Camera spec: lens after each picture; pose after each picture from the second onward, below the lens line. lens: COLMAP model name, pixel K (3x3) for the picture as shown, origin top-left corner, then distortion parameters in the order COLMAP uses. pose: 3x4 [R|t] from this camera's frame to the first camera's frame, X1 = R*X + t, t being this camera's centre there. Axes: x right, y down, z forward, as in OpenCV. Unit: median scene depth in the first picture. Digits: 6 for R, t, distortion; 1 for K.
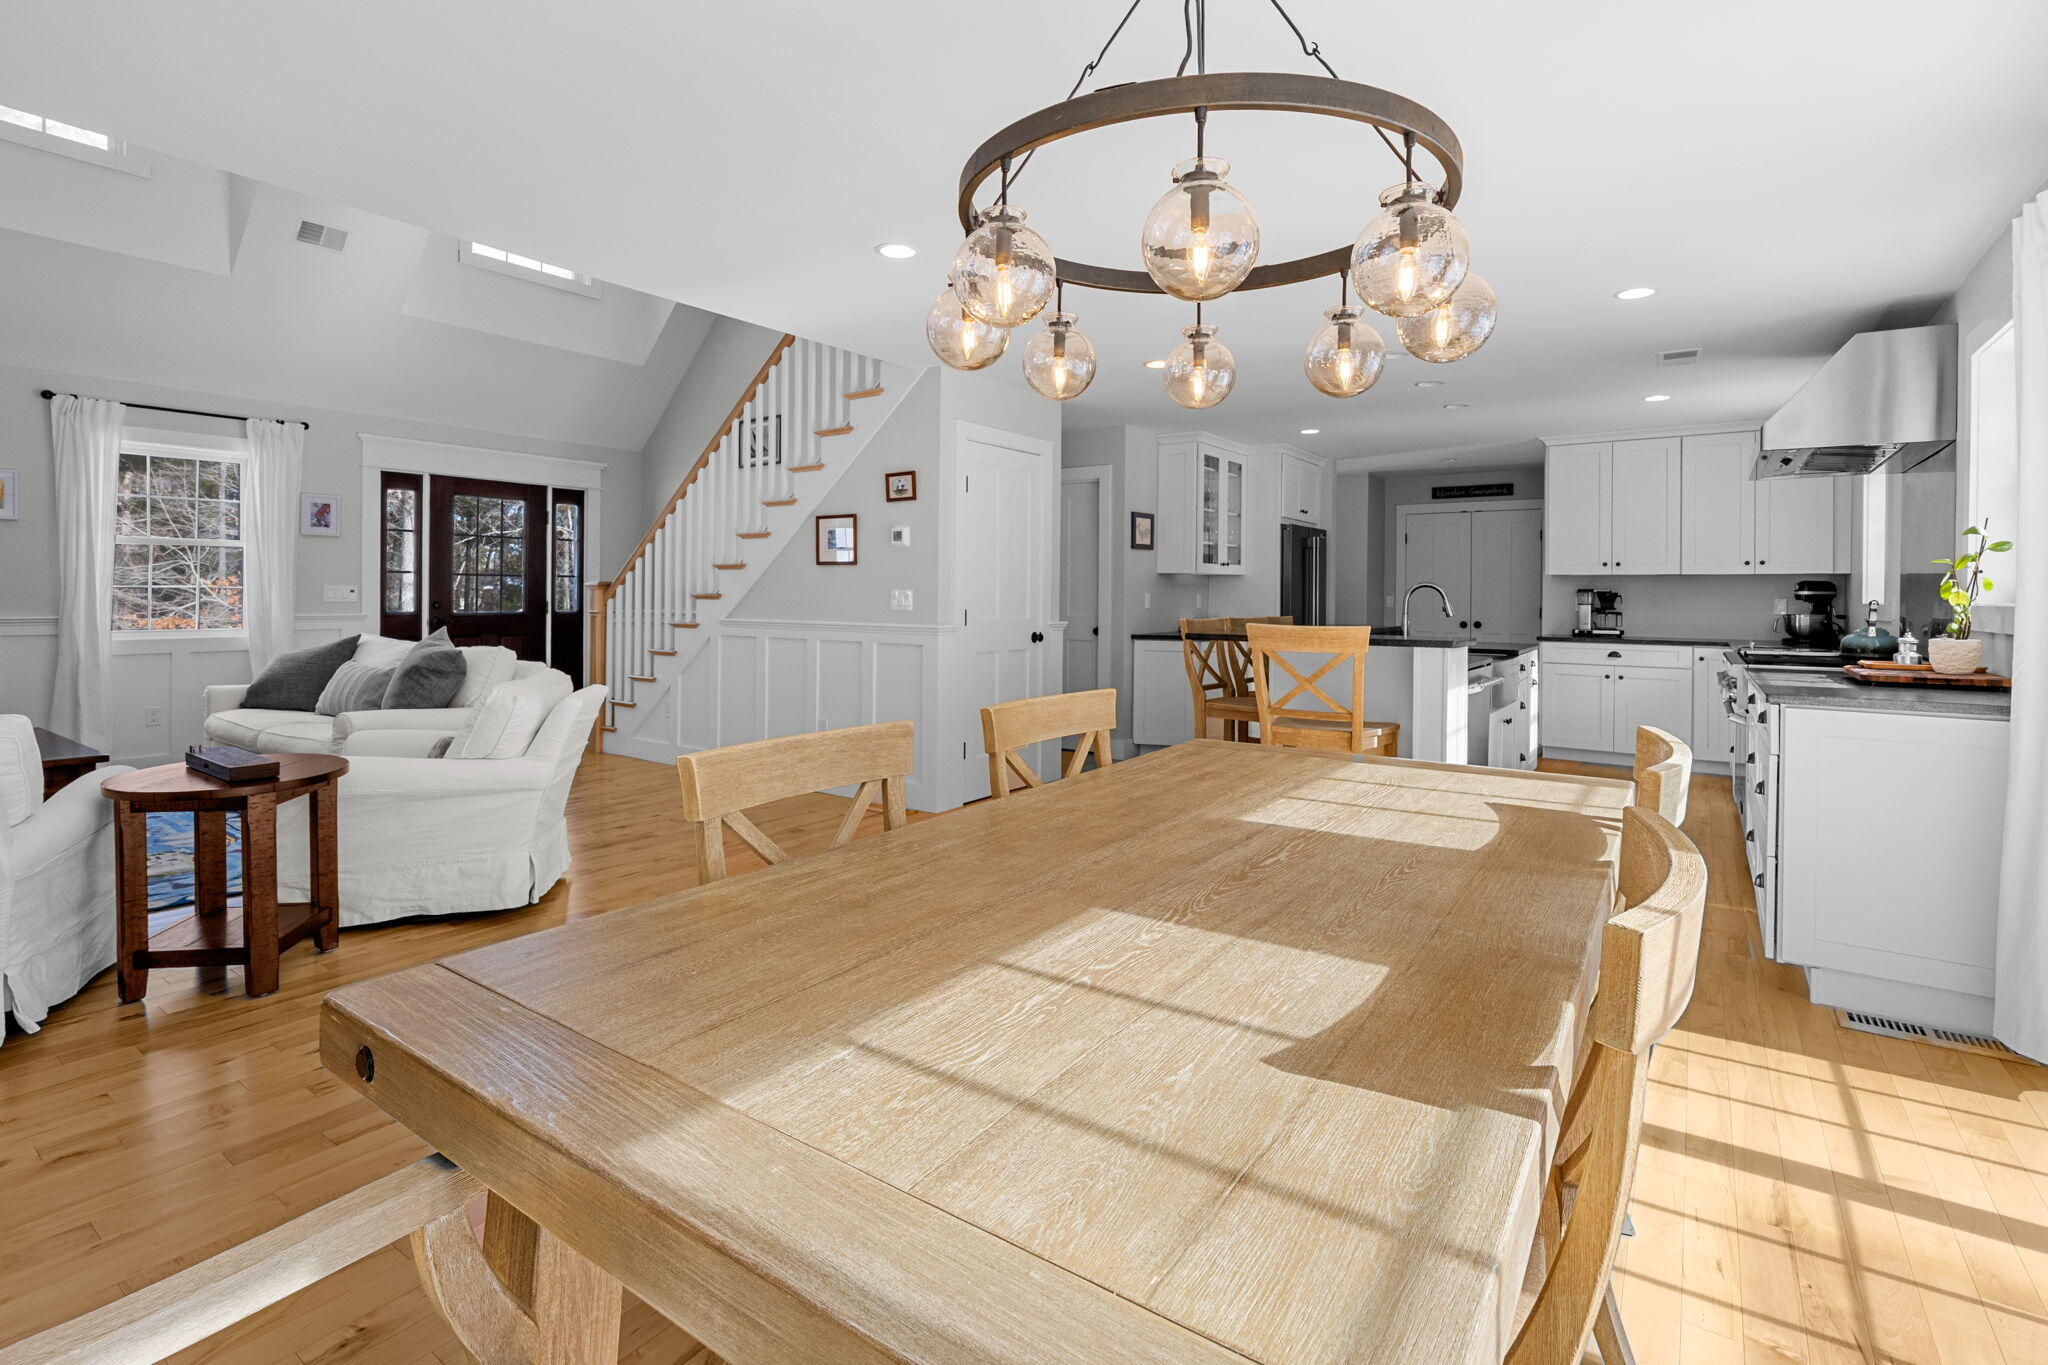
lens RADIAL K [[990.0, 0, 1016.7], [0, 990.0, 594.8], [0, 0, 1]] dist [0.002849, 0.000205]
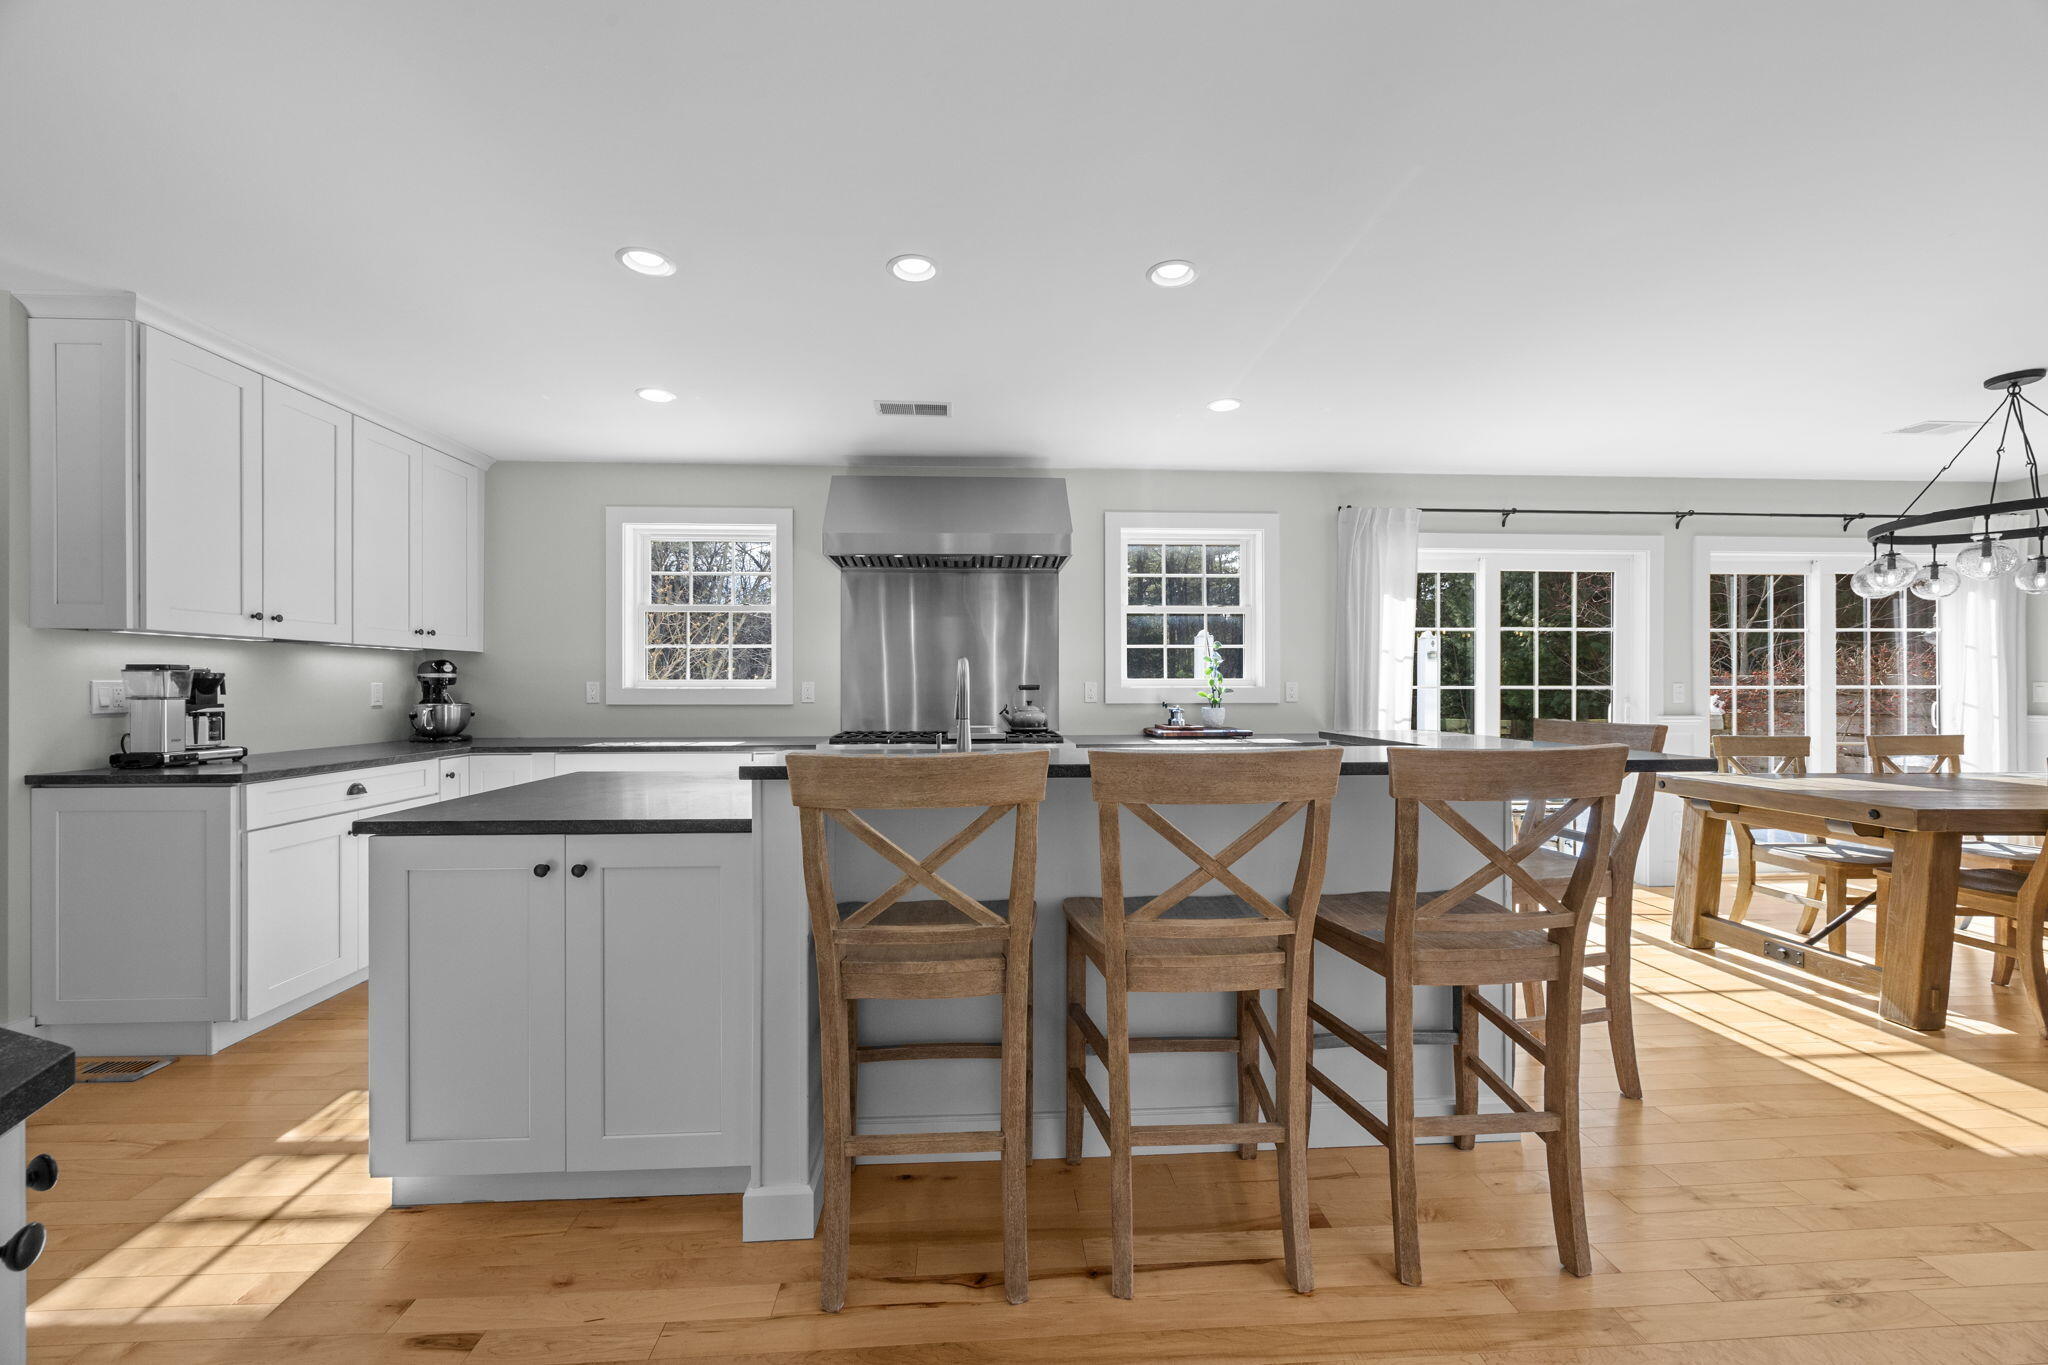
lens RADIAL K [[780.7, 0, 1024.0], [0, 780.7, 682.5], [0, 0, 1]] dist [0.001828, 0.000134]
pose [[-0.607320, -0.002436, 0.794454, 0.044336], [-0.003129, 0.999995, 0.000674, 0.001126], [-0.794451, -0.002077, -0.607324, 0.943065]]
